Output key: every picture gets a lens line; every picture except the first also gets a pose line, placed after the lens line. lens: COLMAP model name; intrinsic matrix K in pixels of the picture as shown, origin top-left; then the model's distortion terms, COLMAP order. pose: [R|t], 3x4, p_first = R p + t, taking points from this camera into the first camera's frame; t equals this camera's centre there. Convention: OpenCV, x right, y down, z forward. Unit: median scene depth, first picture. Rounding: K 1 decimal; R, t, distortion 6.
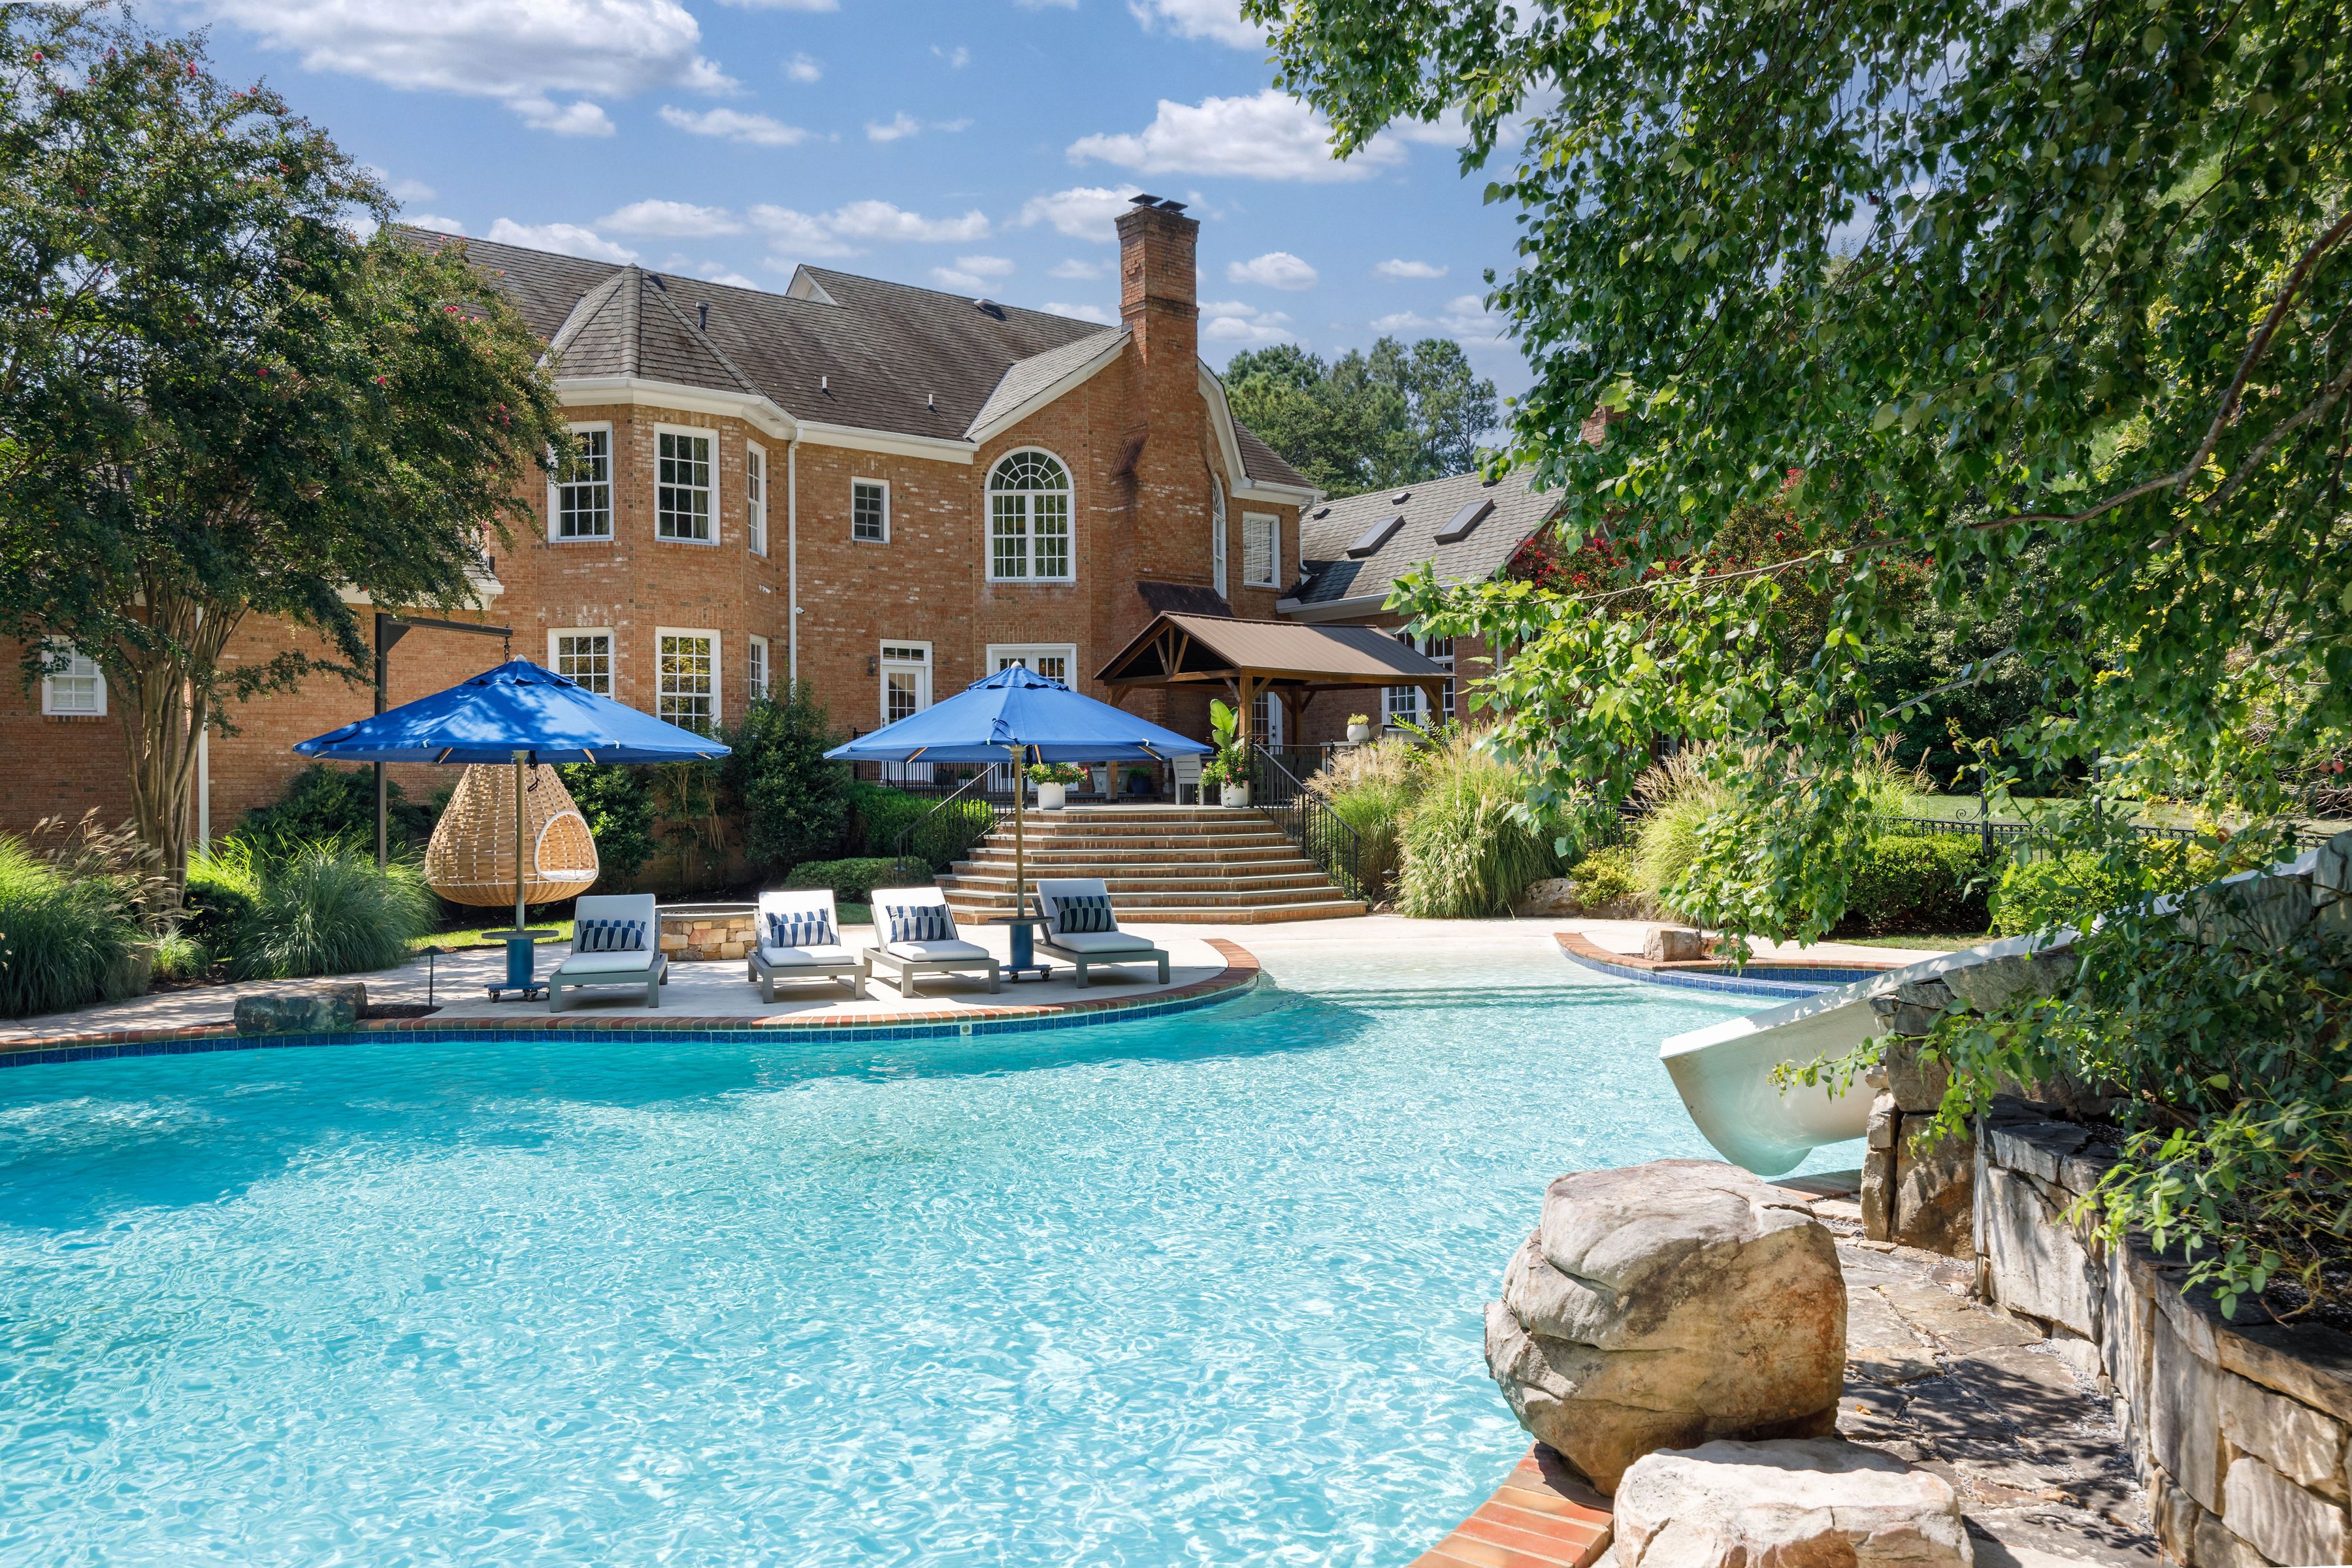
lens RADIAL K [[1692.3, 0, 1158.4], [0, 1692.3, 788.5], [0, 0, 1]] dist [-0.003640, 0.001976]
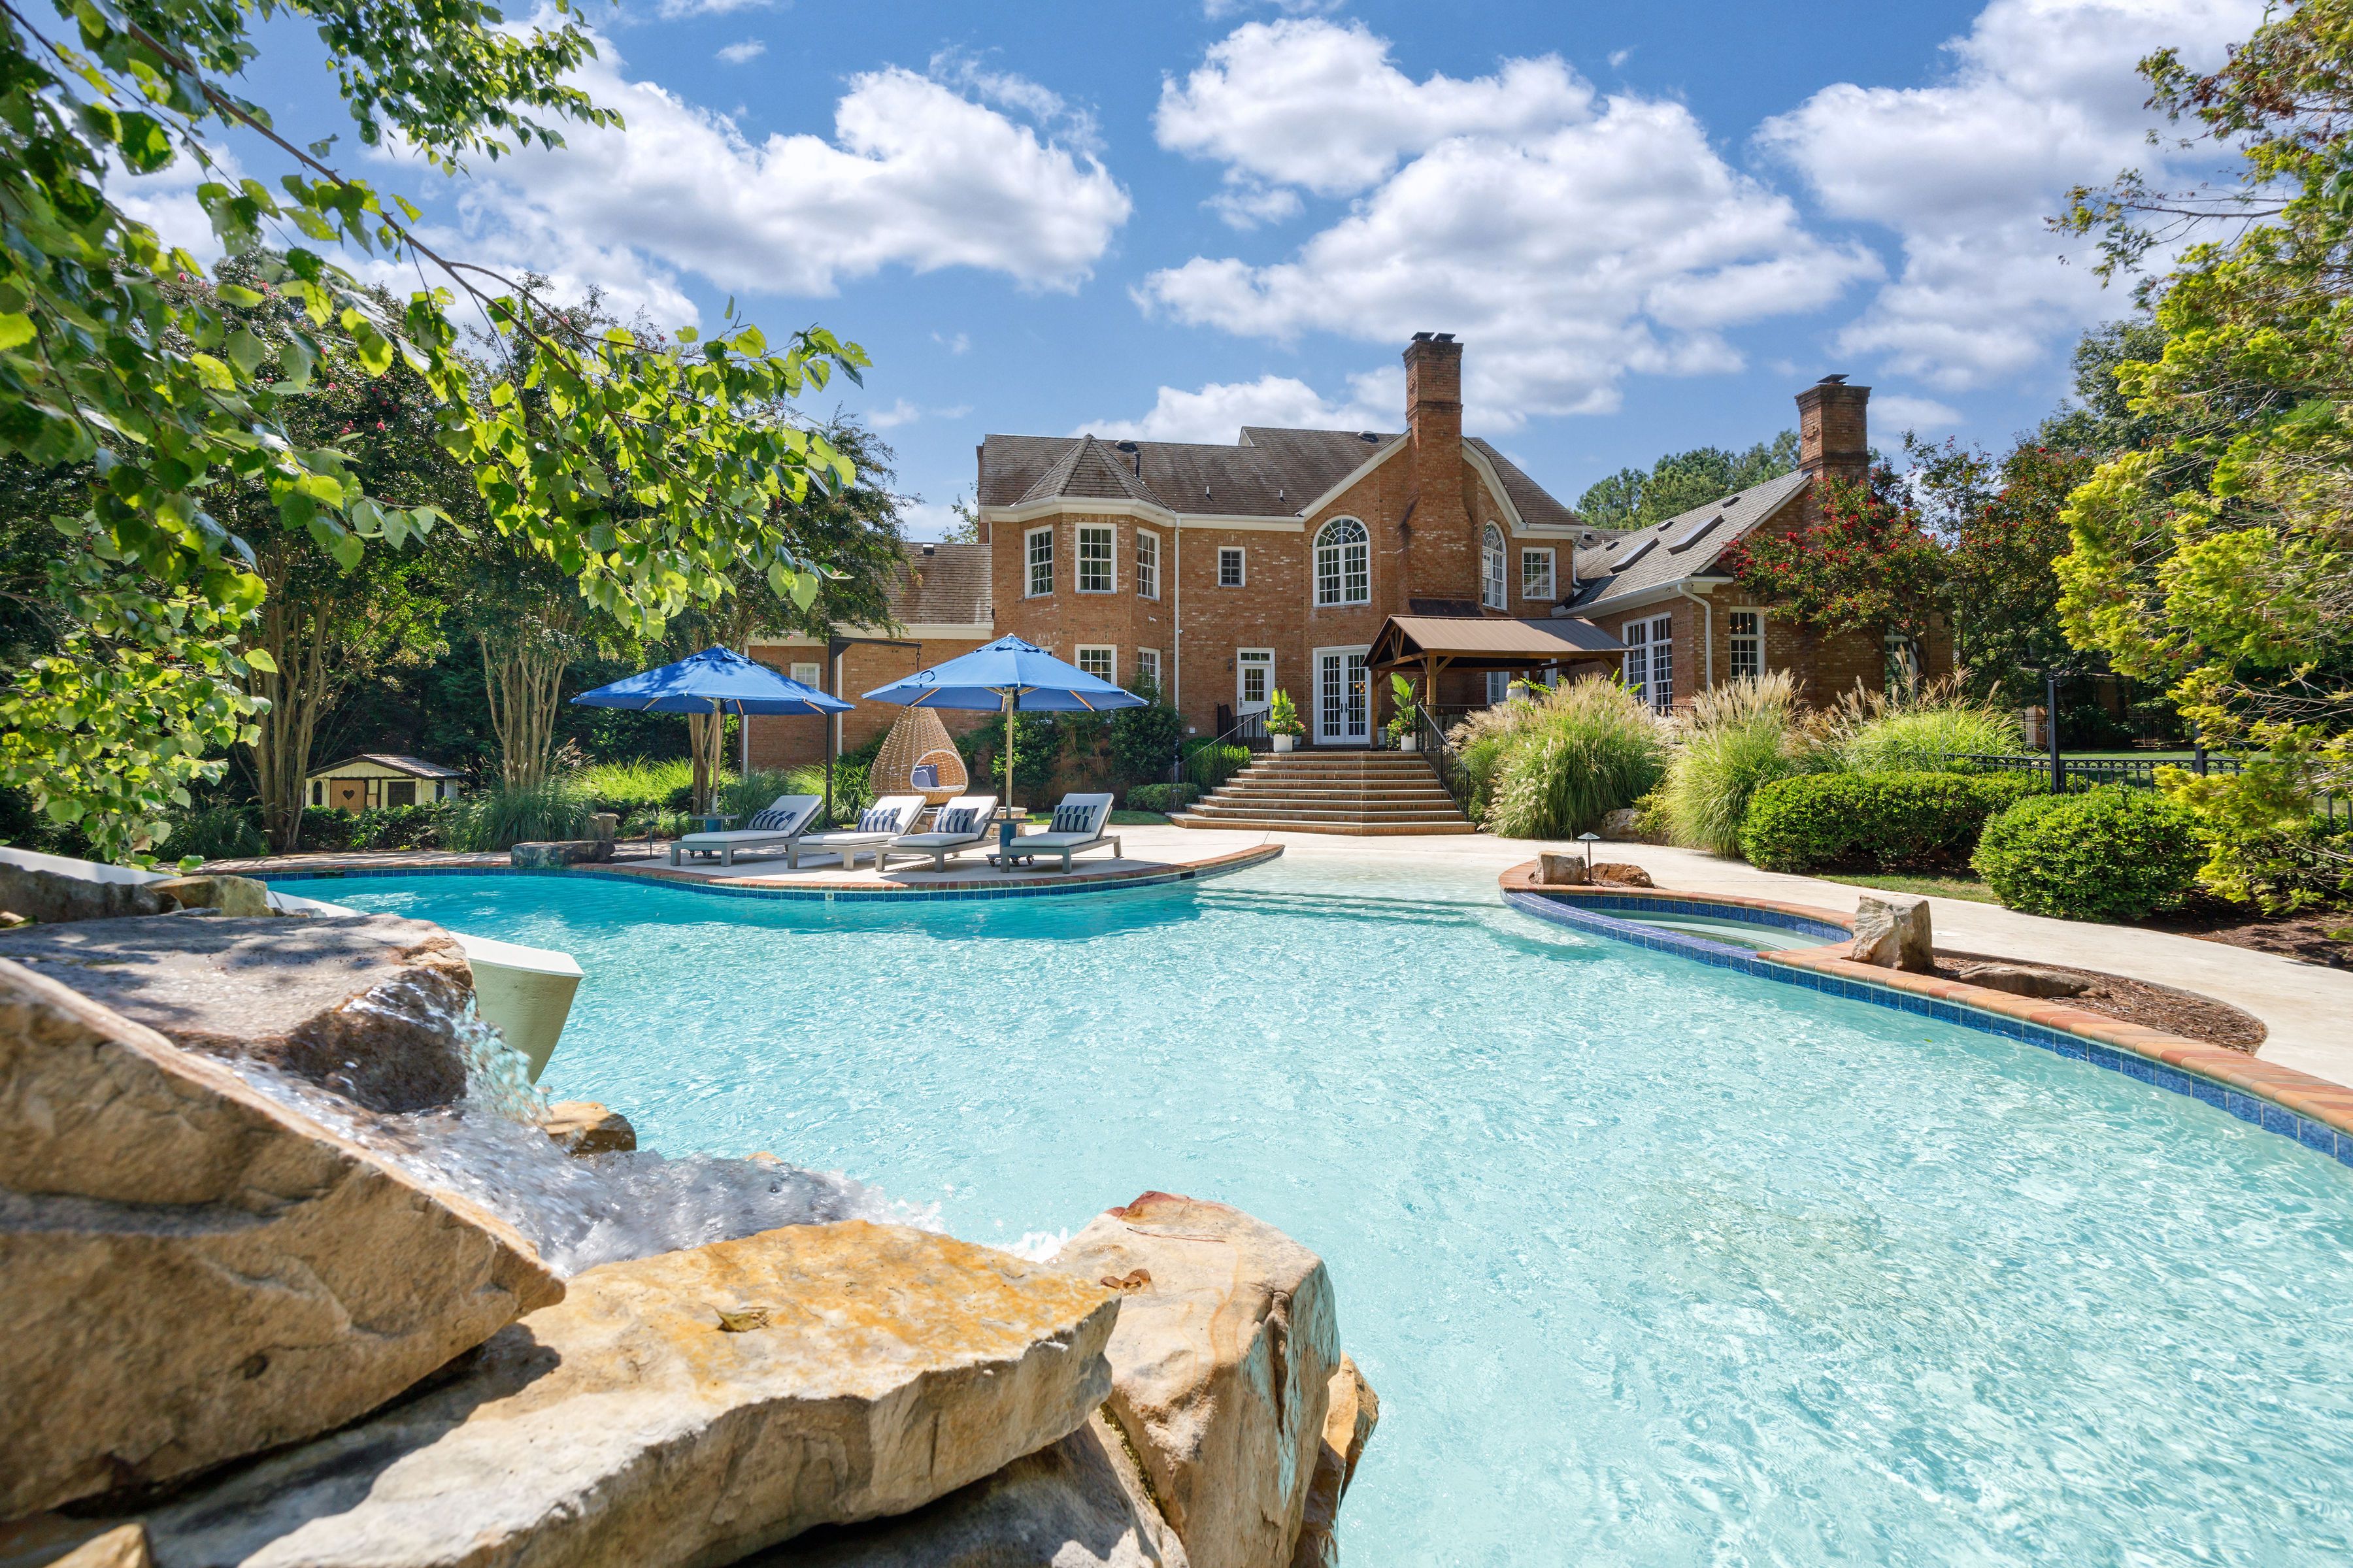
lens RADIAL K [[937.1, 0, 1172.6], [0, 937.1, 748.4], [0, 0, 1]] dist [0.003508, 0.000147]
pose [[0.870267, -0.002149, -0.492575, 0.232026], [-0.002282, 0.999962, -0.008395, 0.014350], [0.492574, 0.008430, 0.870230, 0.228865]]
